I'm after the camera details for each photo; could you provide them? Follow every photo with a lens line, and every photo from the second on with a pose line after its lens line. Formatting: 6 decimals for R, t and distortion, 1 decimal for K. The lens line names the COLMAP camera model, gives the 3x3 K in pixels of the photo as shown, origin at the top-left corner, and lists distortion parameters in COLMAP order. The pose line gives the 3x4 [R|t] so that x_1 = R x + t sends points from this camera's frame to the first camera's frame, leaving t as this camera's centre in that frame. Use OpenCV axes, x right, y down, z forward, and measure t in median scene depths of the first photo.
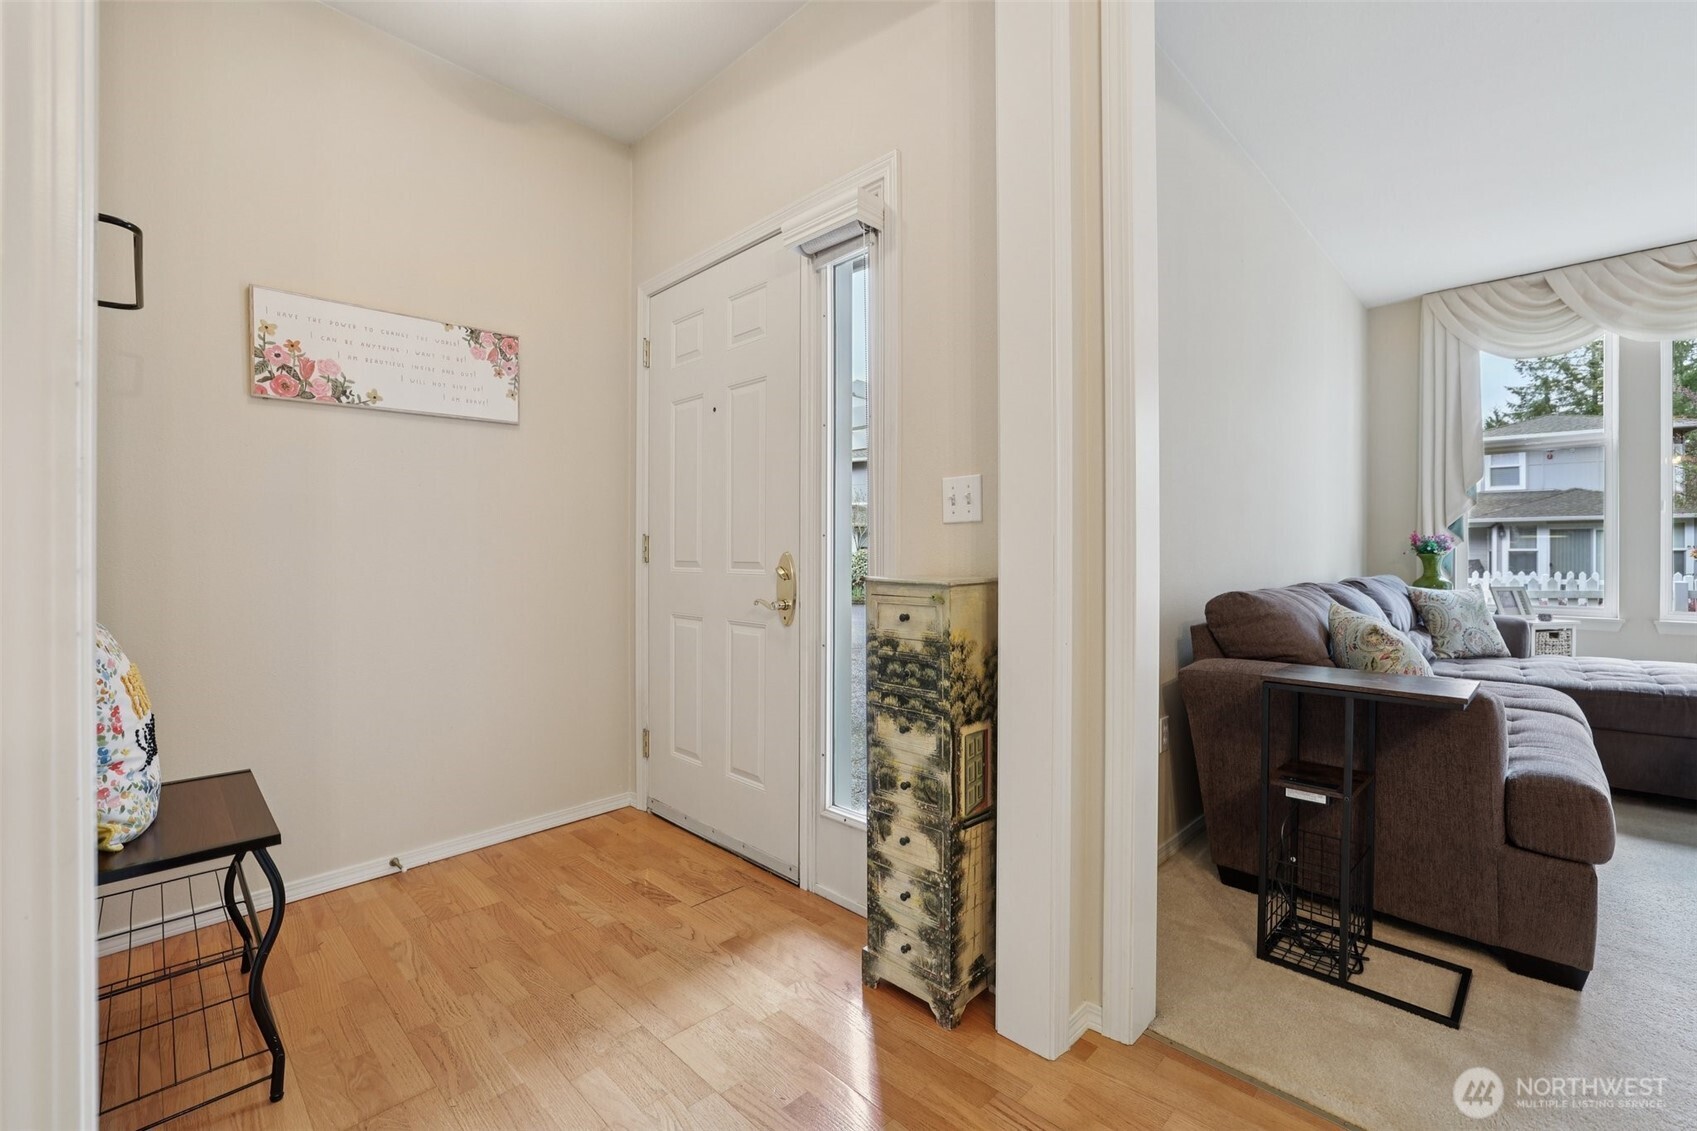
lens RADIAL K [[732.8, 0, 855.8], [0, 732.8, 553.5], [0, 0, 1]] dist [-0.040169, 0.013447]
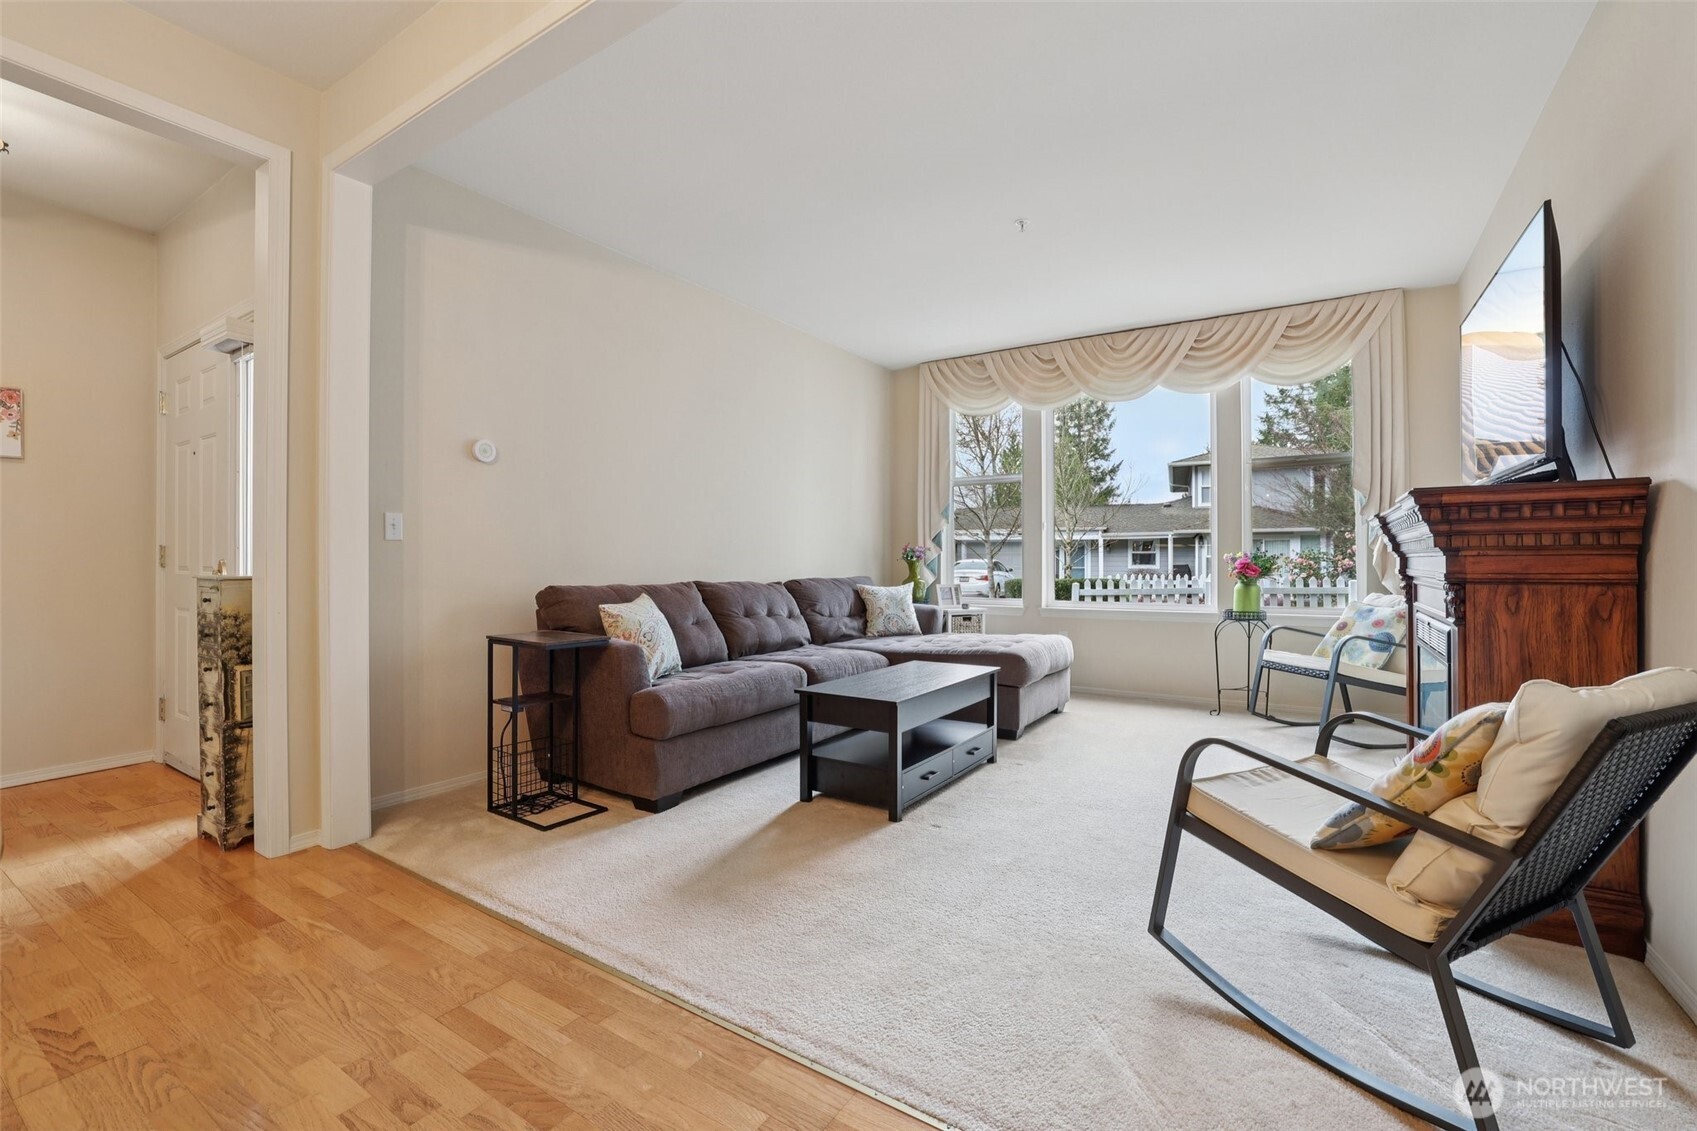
lens RADIAL K [[732.8, 0, 858.0], [0, 732.8, 556.7], [0, 0, 1]] dist [-0.040169, 0.013447]
pose [[0.977900, 0.000662, 0.209070, 0.777716], [0.000138, 0.999993, -0.003813, -0.001234], [-0.209071, 0.003757, 0.977893, -0.575388]]
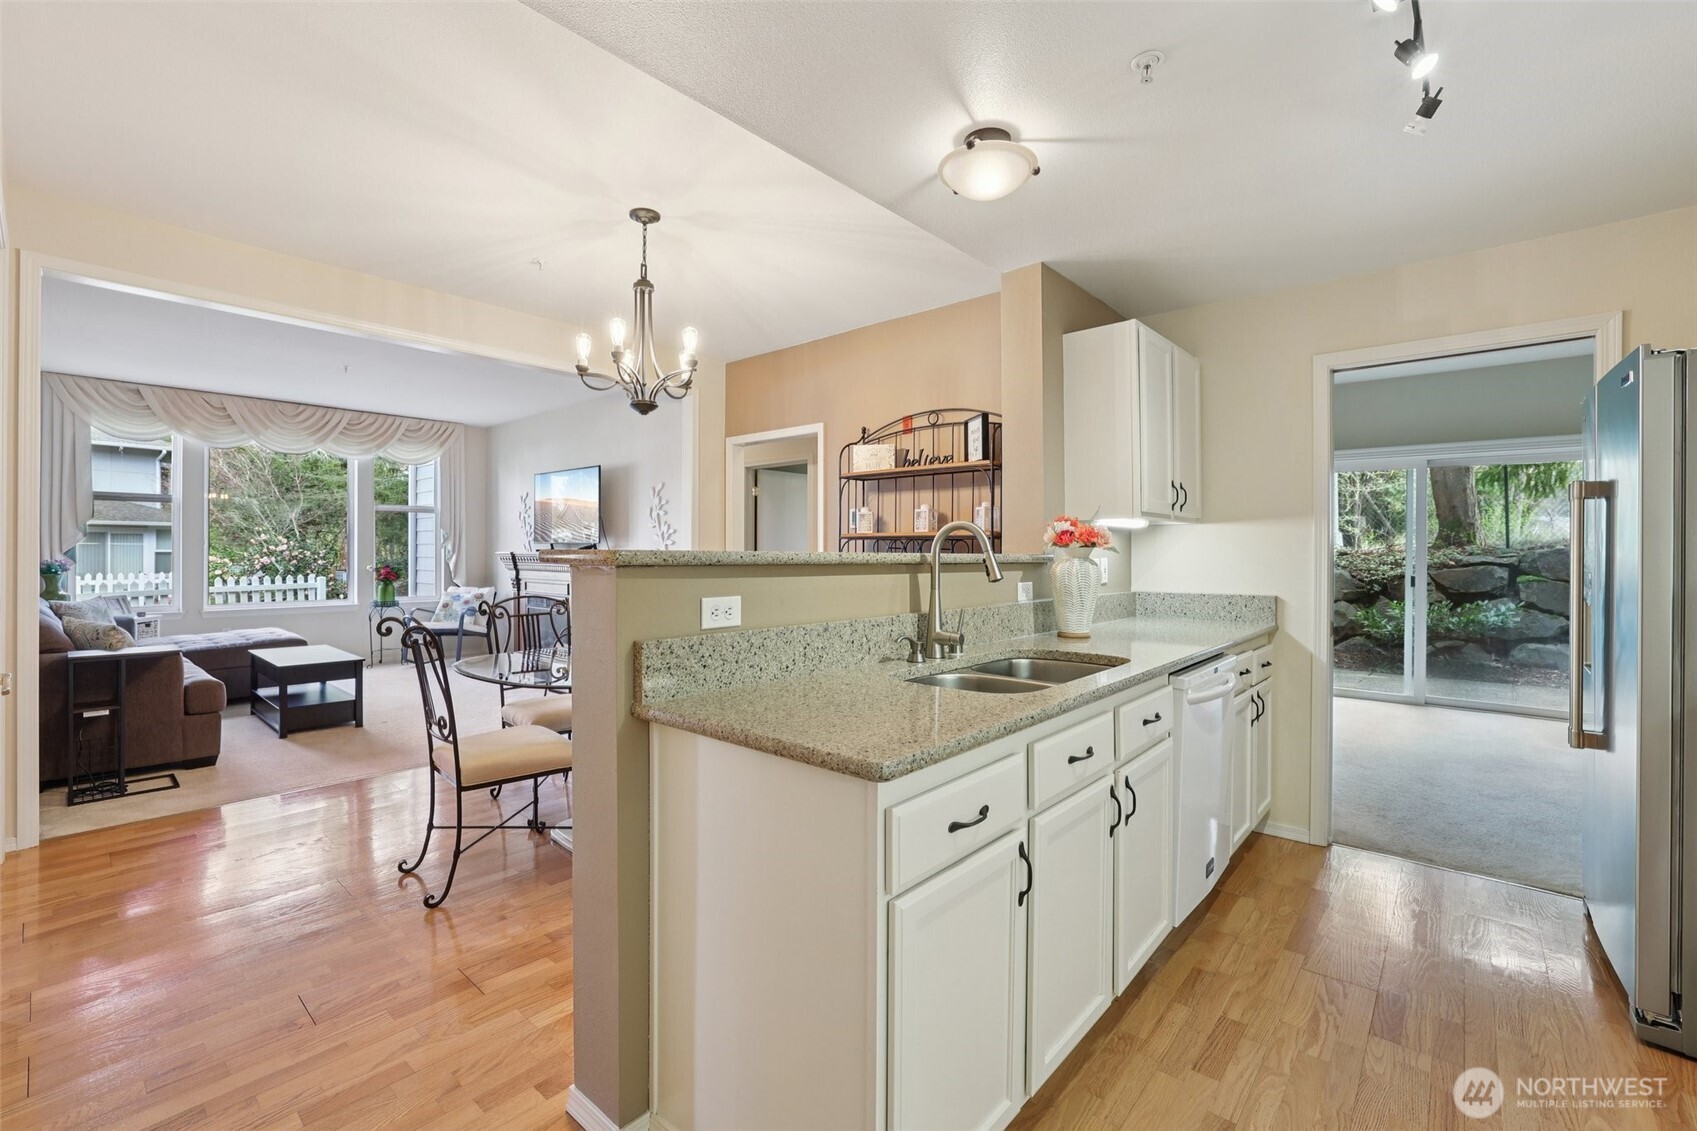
lens RADIAL K [[732.8, 0, 843.8], [0, 732.8, 553.7], [0, 0, 1]] dist [-0.040169, 0.013447]
pose [[-0.052325, -0.004954, 0.998618, -1.081664], [-0.006804, 0.999966, 0.004604, -0.097660], [-0.998607, -0.006553, -0.052357, -0.718373]]
